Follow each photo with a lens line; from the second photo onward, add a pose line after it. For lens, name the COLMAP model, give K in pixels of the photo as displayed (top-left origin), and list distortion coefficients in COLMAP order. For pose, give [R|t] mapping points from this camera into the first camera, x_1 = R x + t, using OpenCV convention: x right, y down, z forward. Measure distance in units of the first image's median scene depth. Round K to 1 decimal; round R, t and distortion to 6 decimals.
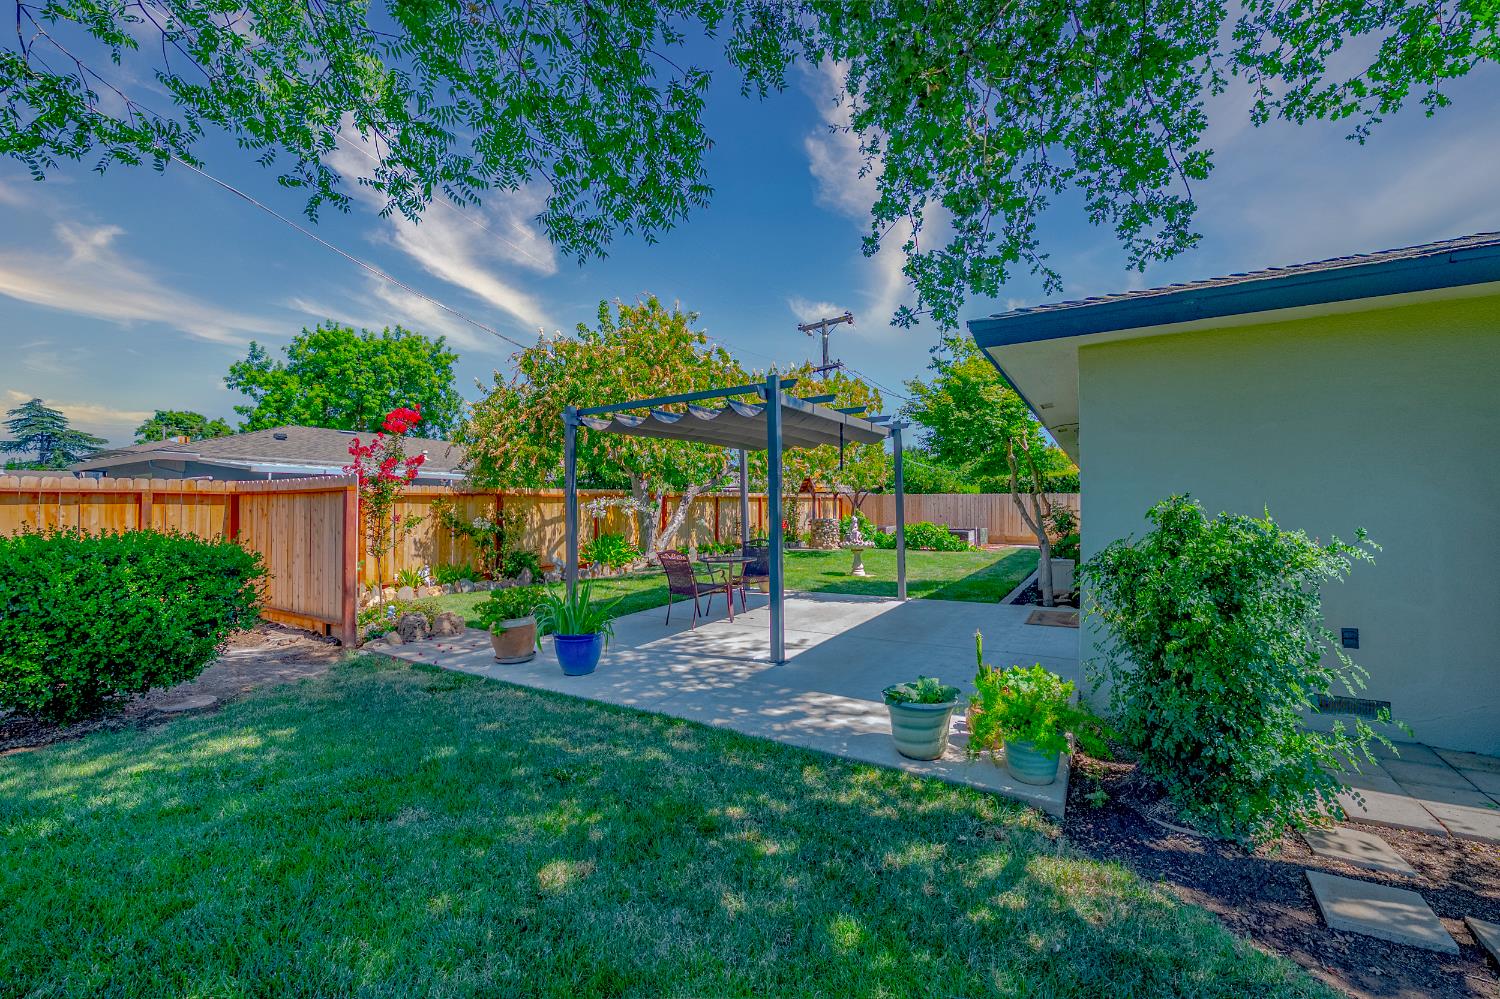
lens RADIAL K [[598.7, 0, 741.3], [0, 598.7, 505.0], [0, 0, 1]] dist [-0.002004, -0.000043]
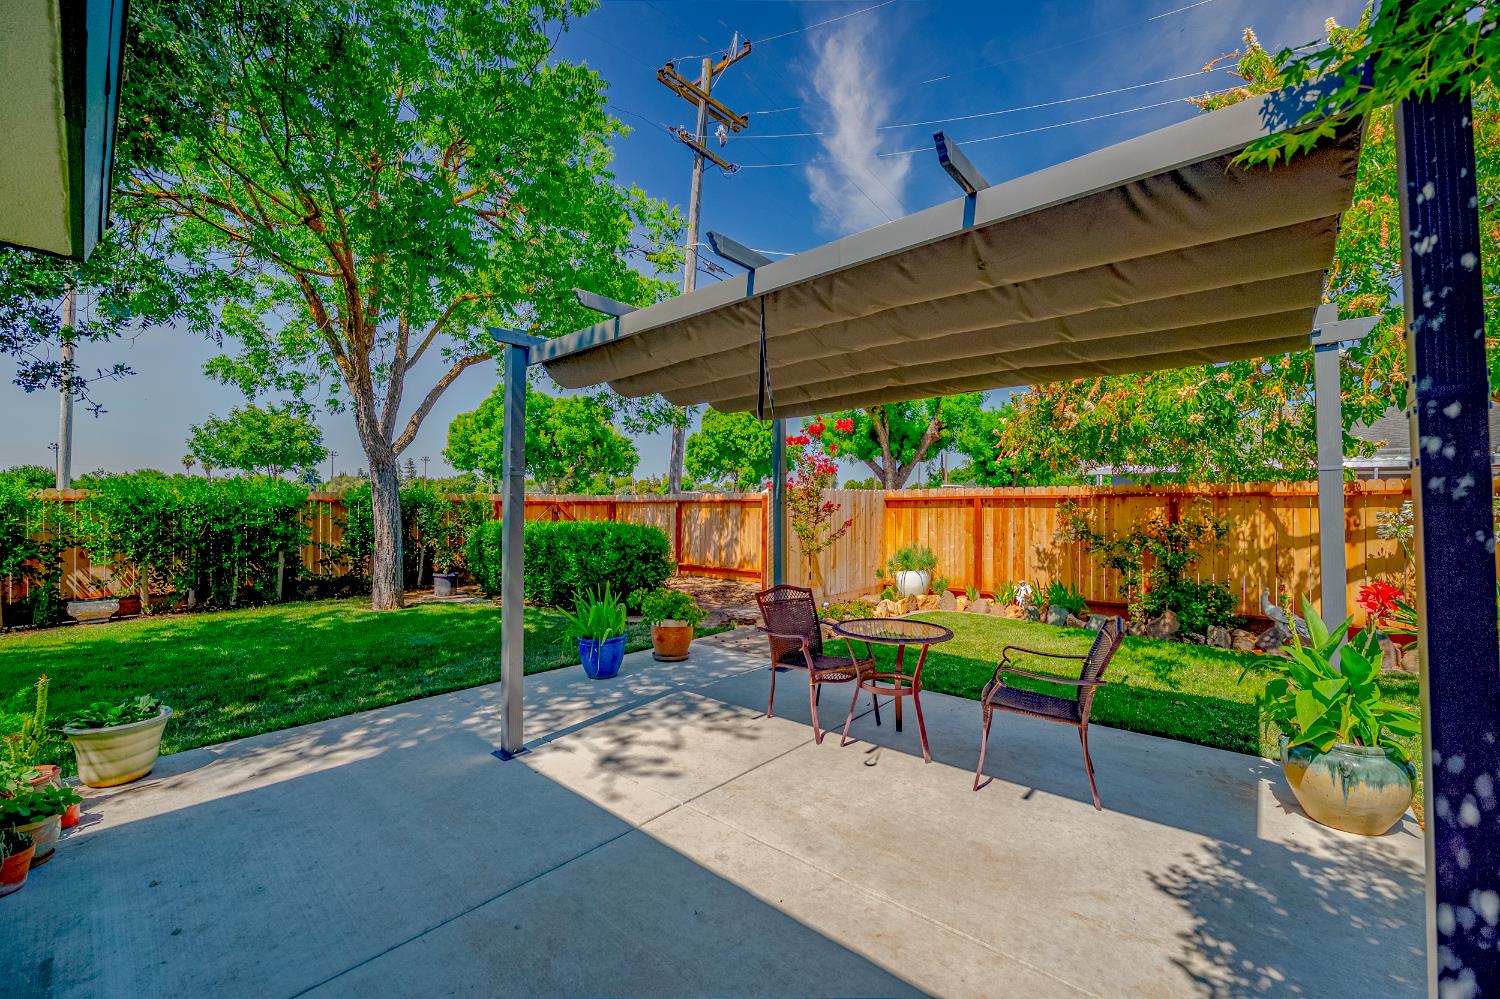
lens RADIAL K [[598.7, 0, 741.3], [0, 598.7, 505.0], [0, 0, 1]] dist [-0.002004, -0.000043]
pose [[-0.129108, -0.000142, -0.991631, 0.322563], [-0.001121, 0.999999, 0.000003, -0.004887], [0.991630, 0.001112, -0.129108, 0.609646]]
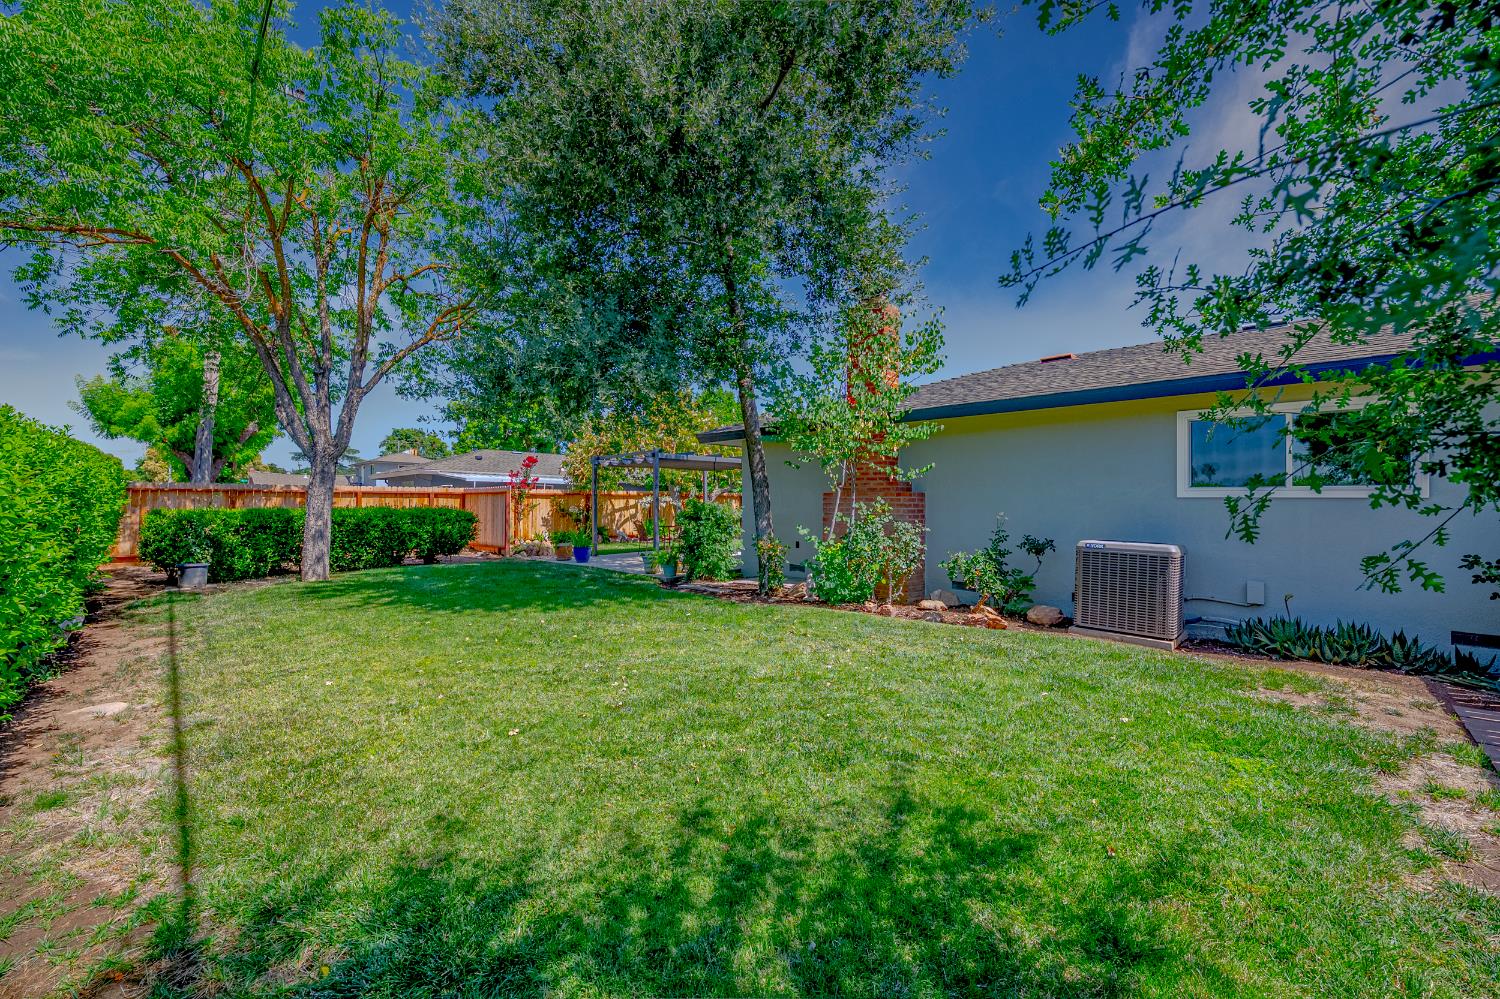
lens RADIAL K [[594.3, 0, 750.0], [0, 594.3, 499.5], [0, 0, 1]] dist [-0.008708, -0.000069]
pose [[0.975873, 0.004789, -0.218287, 0.458243], [-0.006291, 0.999961, -0.006188, 0.006714], [0.218248, 0.007412, 0.975865, -0.626678]]
